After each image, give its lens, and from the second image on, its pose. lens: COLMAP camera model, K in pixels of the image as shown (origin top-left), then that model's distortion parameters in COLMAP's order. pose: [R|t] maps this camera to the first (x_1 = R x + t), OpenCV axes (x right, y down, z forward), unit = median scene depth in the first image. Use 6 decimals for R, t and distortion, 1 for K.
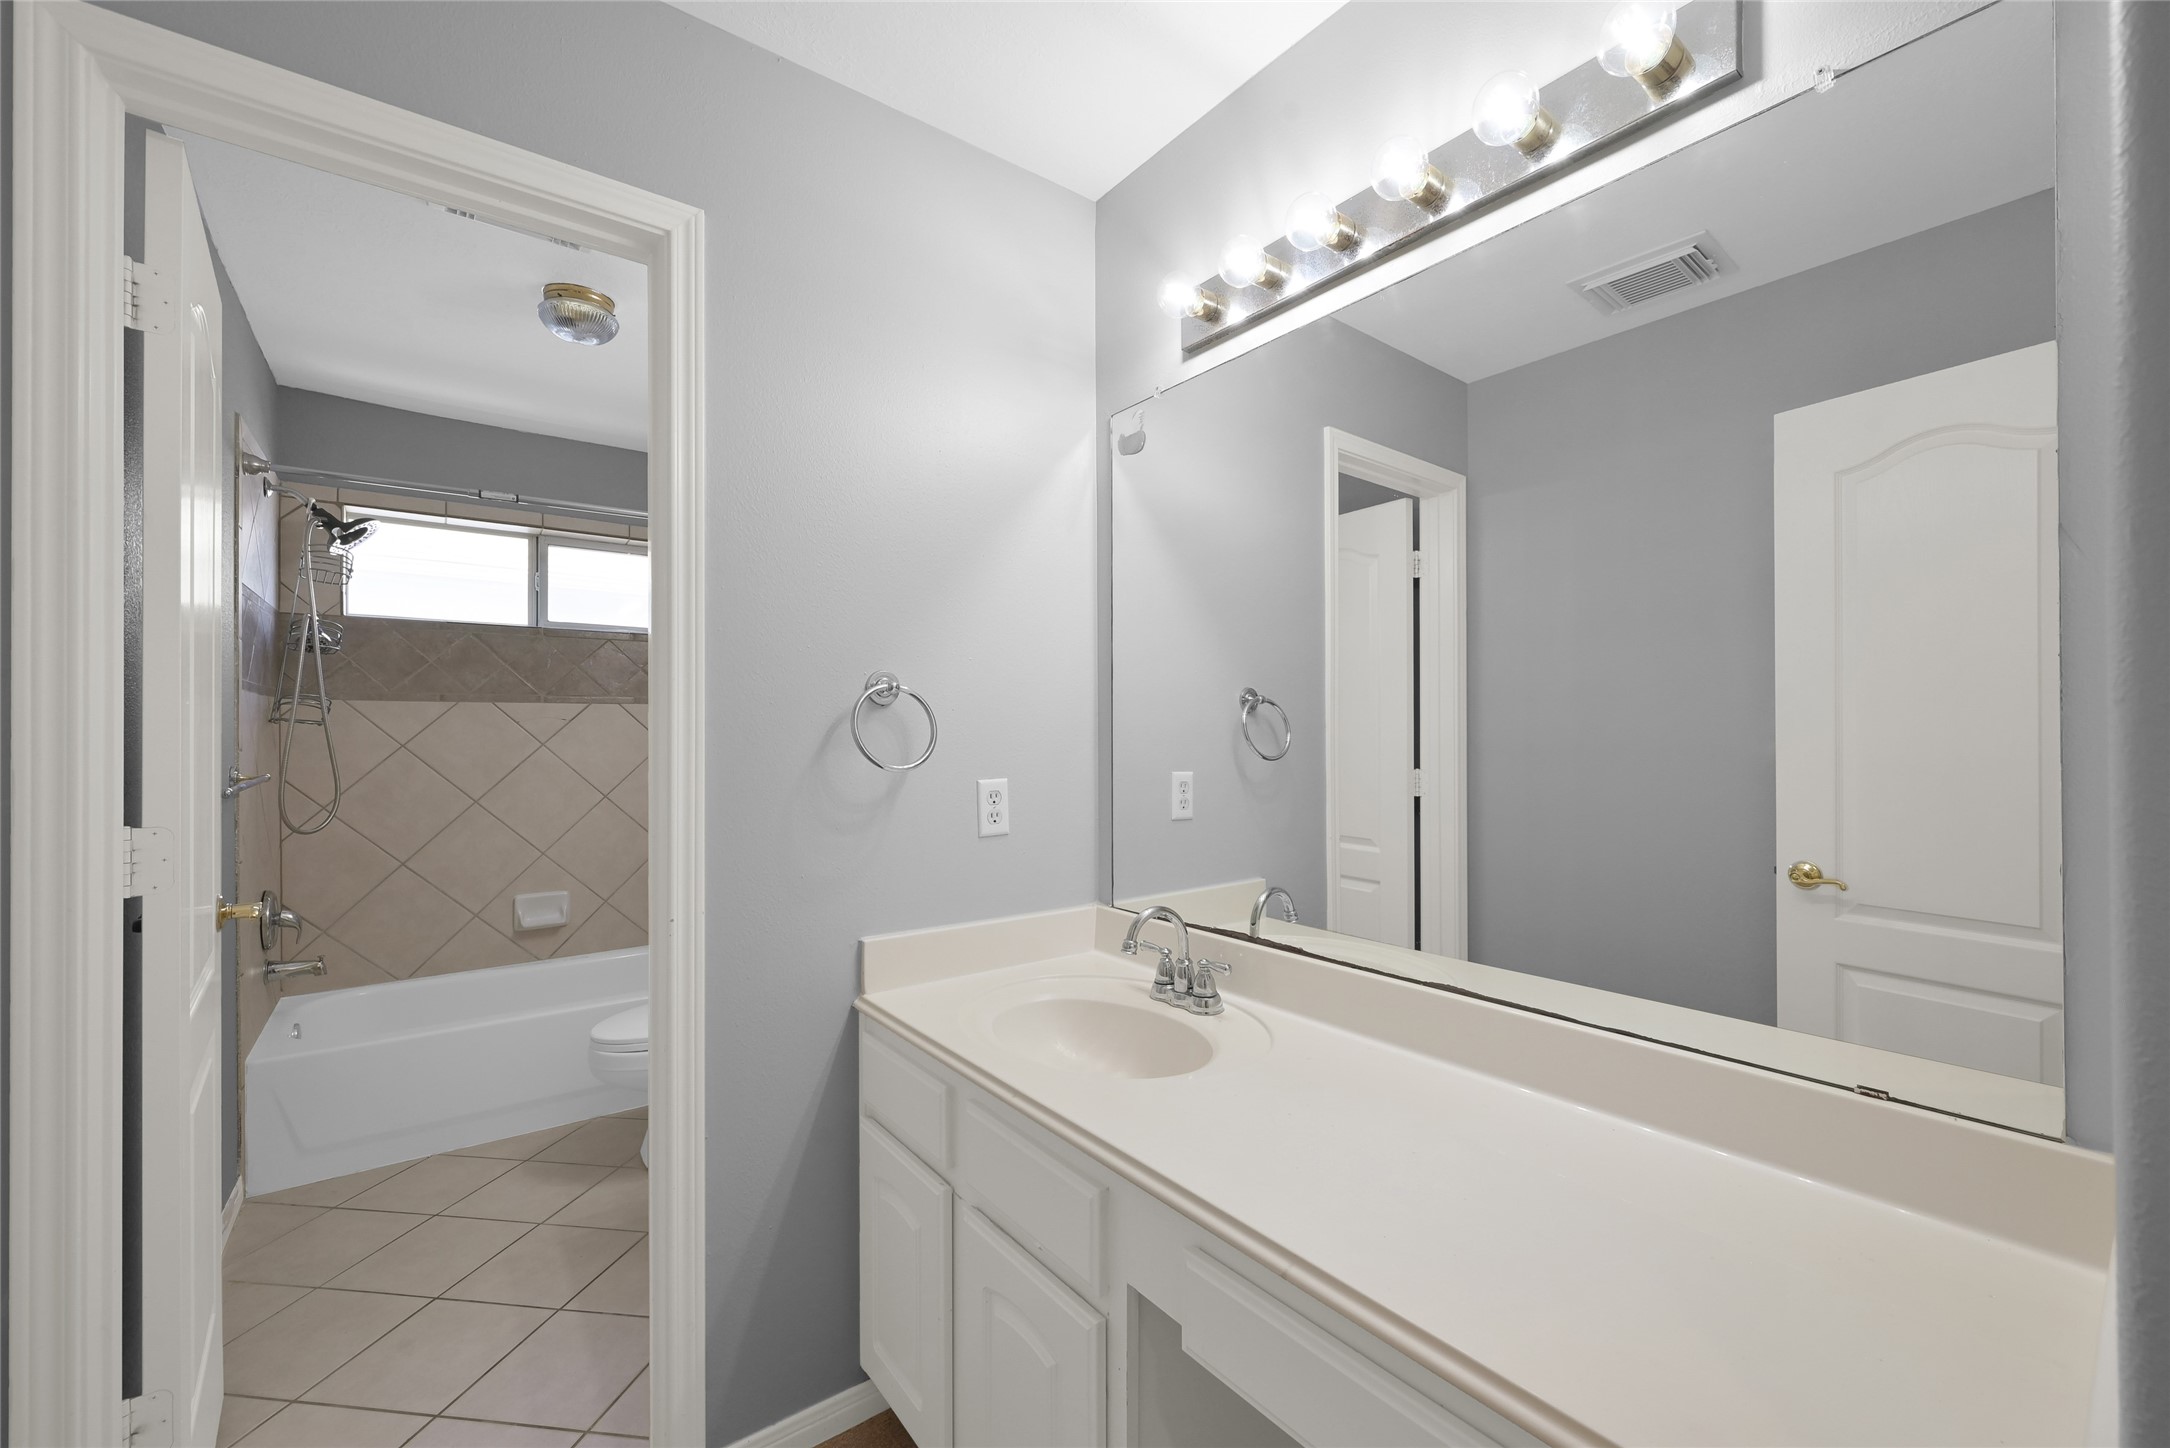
lens RADIAL K [[878.2, 0, 1121.9], [0, 878.2, 727.1], [0, 0, 1]] dist [-0.012208, -0.000199]
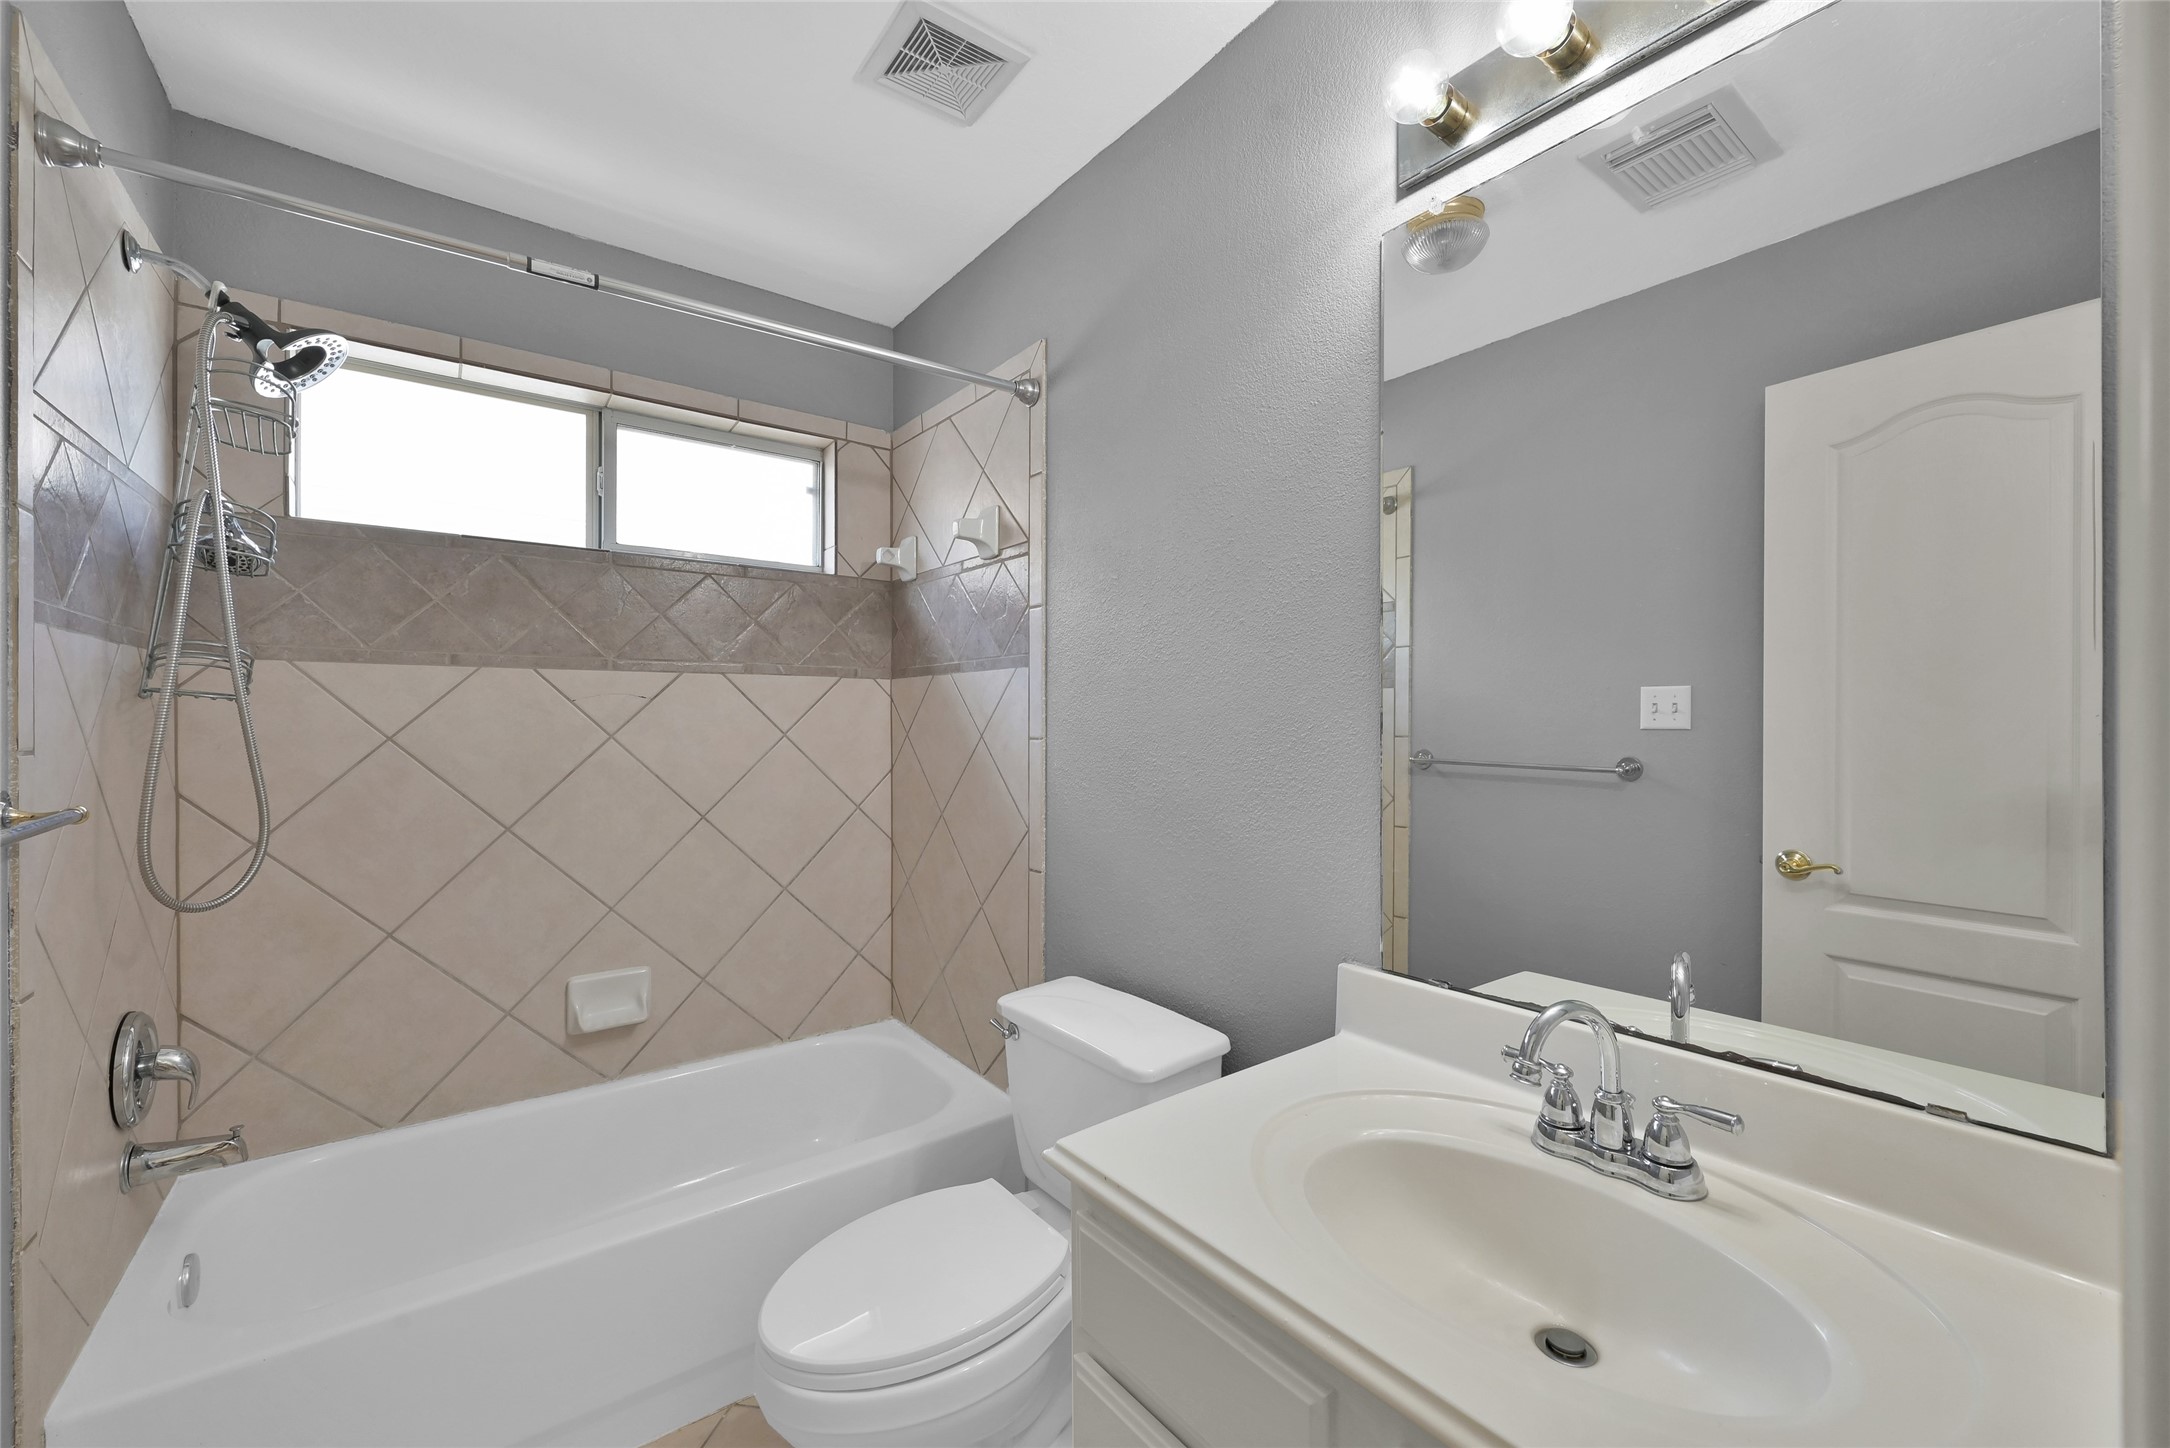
lens RADIAL K [[875.7, 0, 1083.5], [0, 875.7, 721.0], [0, 0, 1]] dist [-0.002246, 0.000140]
pose [[0.999500, 0.008298, -0.030520, -0.317526], [-0.007994, 0.999917, 0.010071, -0.000349], [0.030601, -0.009822, 0.999483, 0.397043]]
